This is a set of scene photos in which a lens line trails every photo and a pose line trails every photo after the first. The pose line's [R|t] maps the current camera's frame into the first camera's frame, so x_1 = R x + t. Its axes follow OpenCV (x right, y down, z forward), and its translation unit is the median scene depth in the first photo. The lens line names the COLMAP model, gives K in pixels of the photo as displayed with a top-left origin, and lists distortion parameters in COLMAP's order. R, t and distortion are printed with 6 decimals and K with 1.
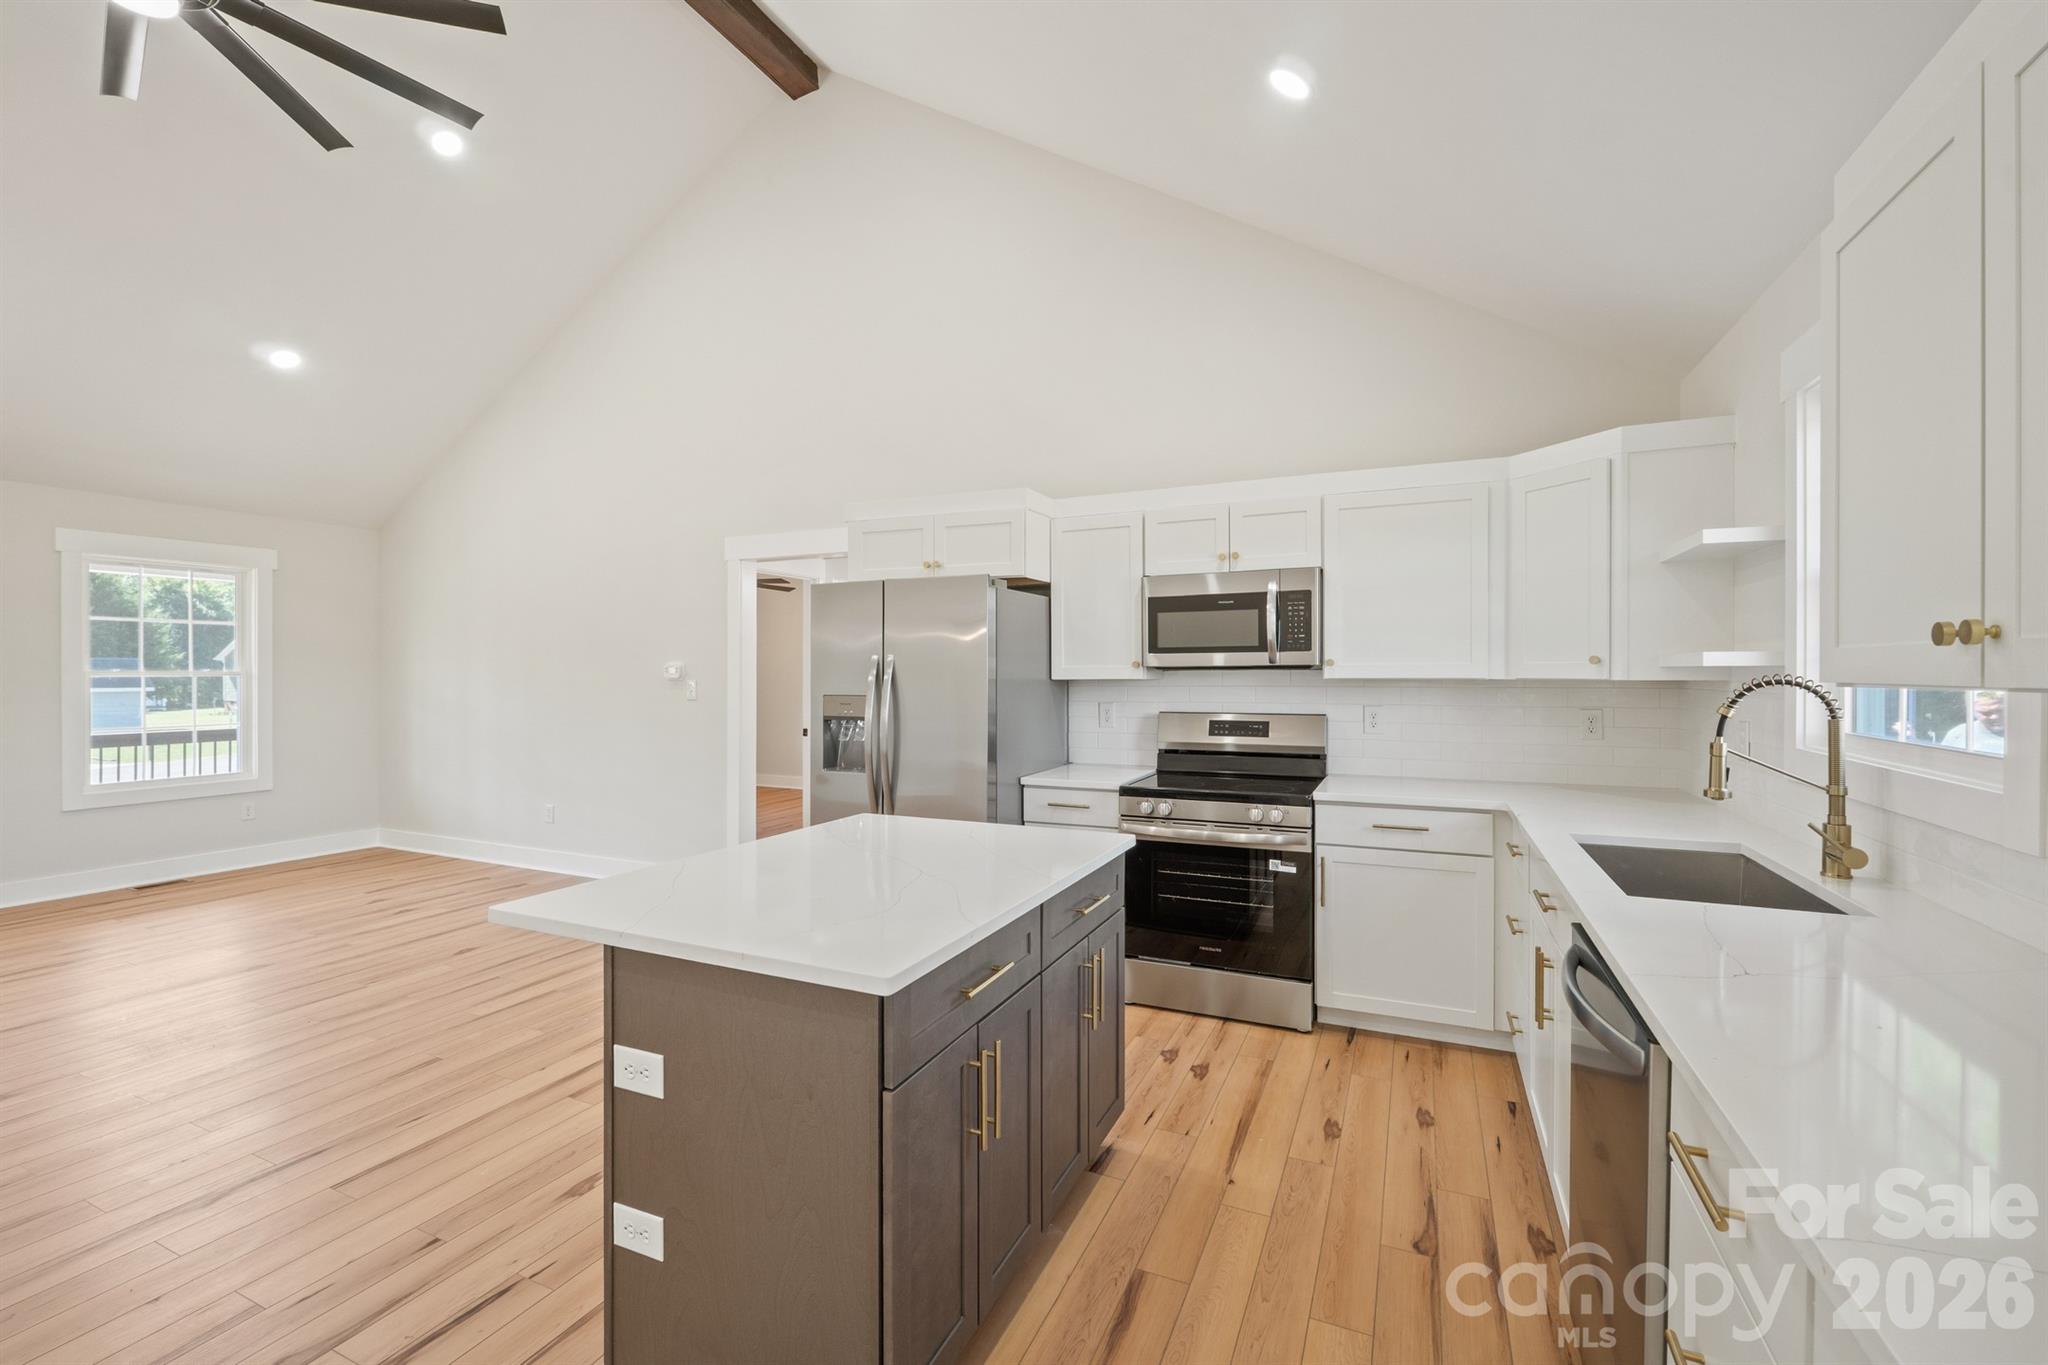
lens RADIAL K [[859.3, 0, 1023.0], [0, 859.3, 676.7], [0, 0, 1]] dist [-0.008125, -0.000083]
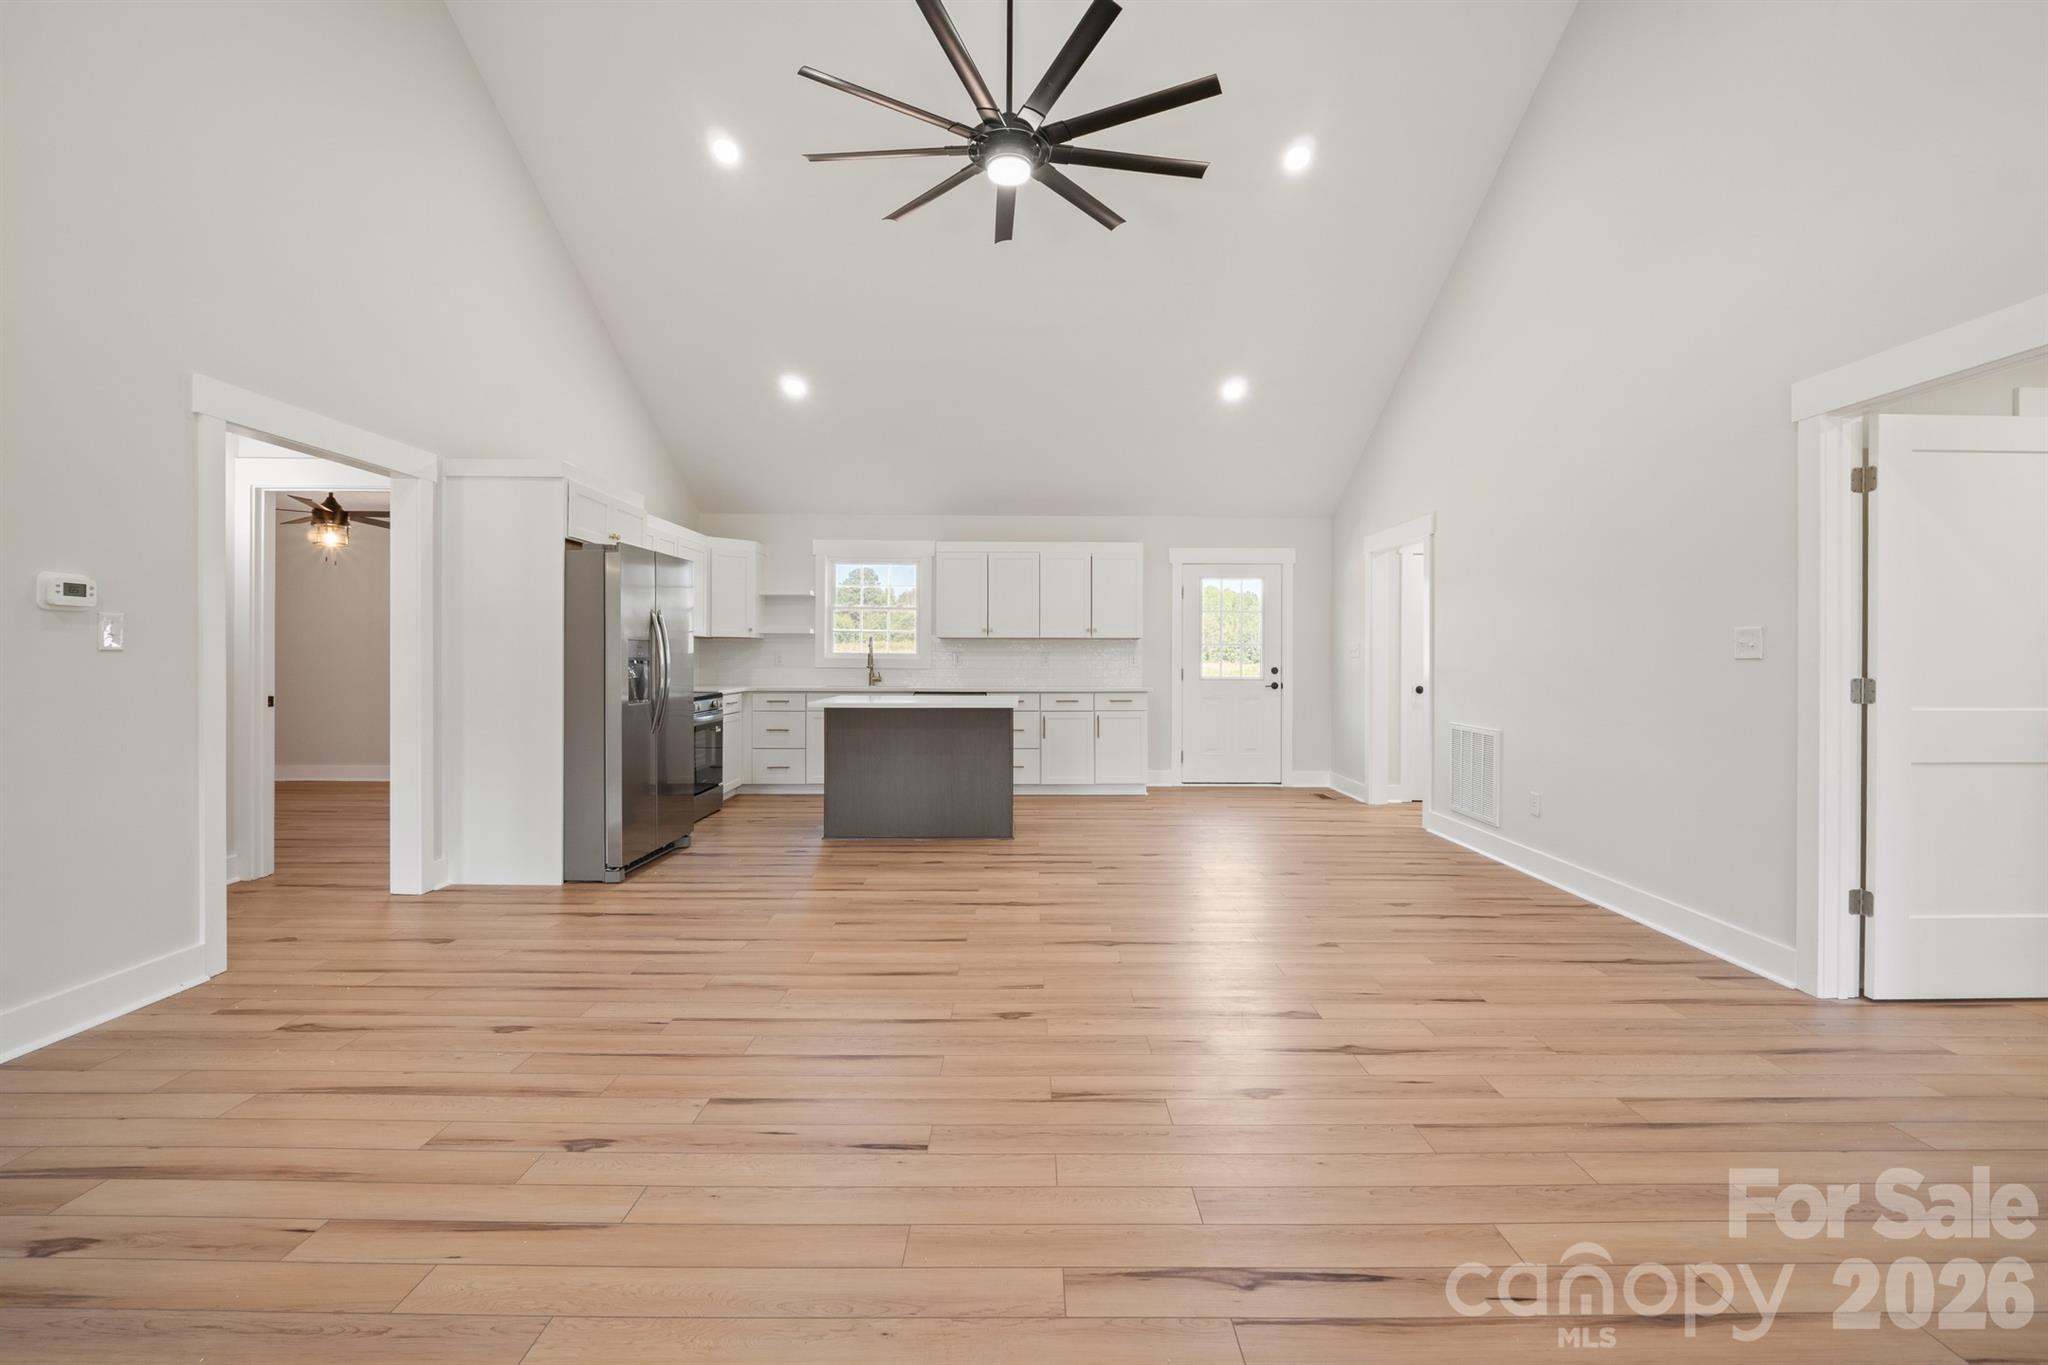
lens RADIAL K [[859.3, 0, 1029.3], [0, 859.3, 657.2], [0, 0, 1]] dist [-0.008125, -0.000083]
pose [[-0.419112, -0.003202, 0.907929, -1.665440], [-0.000206, 0.999994, 0.003432, 0.044543], [-0.907934, 0.001251, -0.419110, 1.085554]]
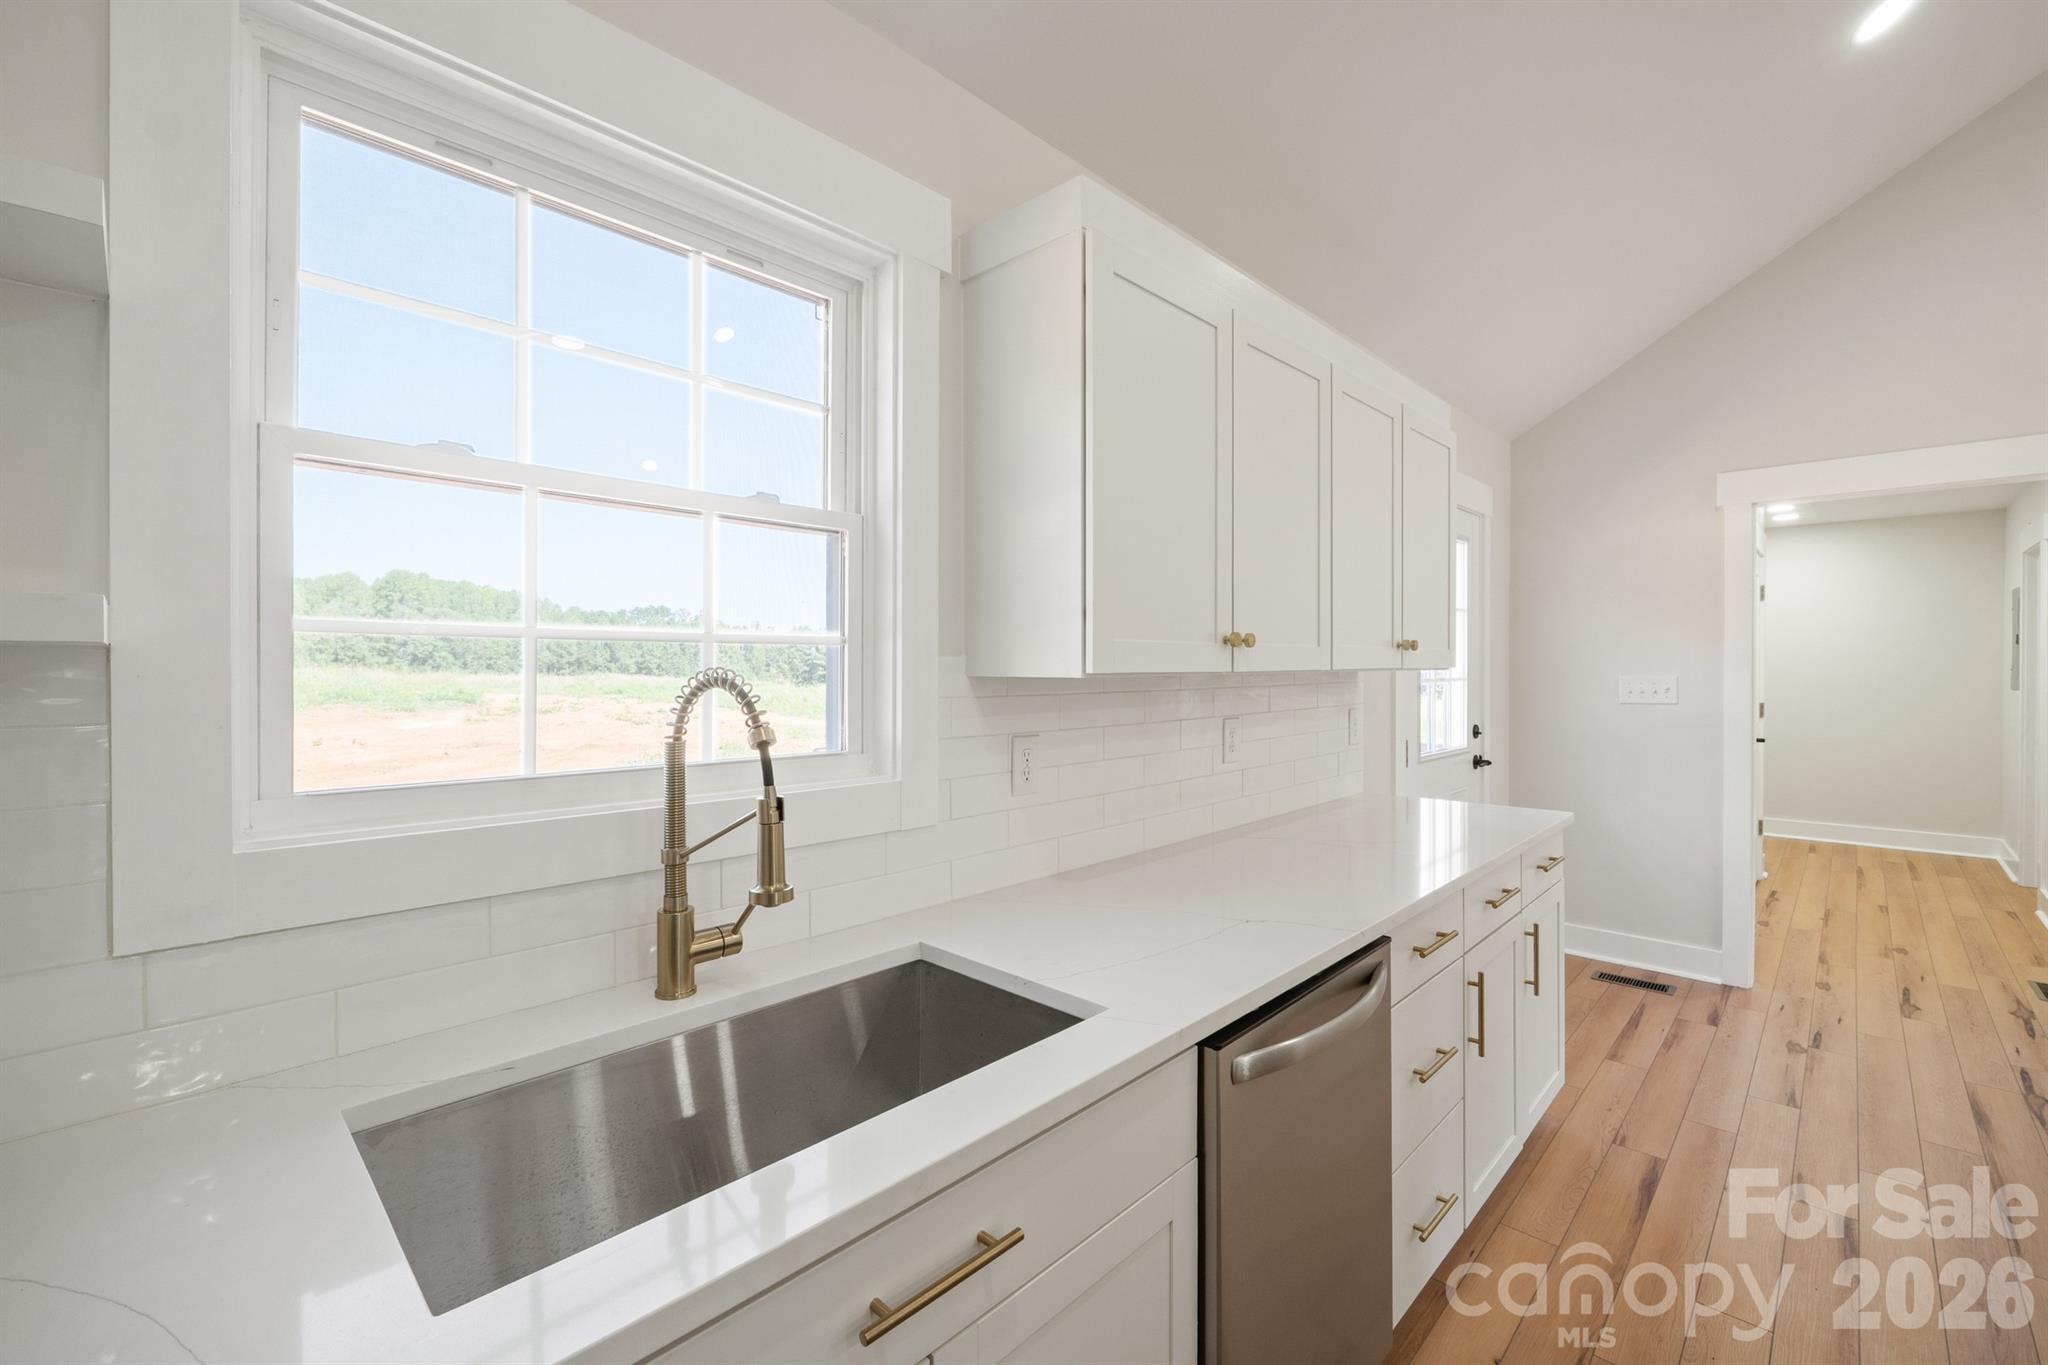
lens RADIAL K [[859.3, 0, 1022.2], [0, 859.3, 680.2], [0, 0, 1]] dist [-0.008125, -0.000083]
pose [[-0.941510, -0.006506, 0.336923, 0.272897], [0.001383, 0.999731, 0.023169, -0.004486], [-0.336983, 0.022280, -0.941247, 0.794408]]
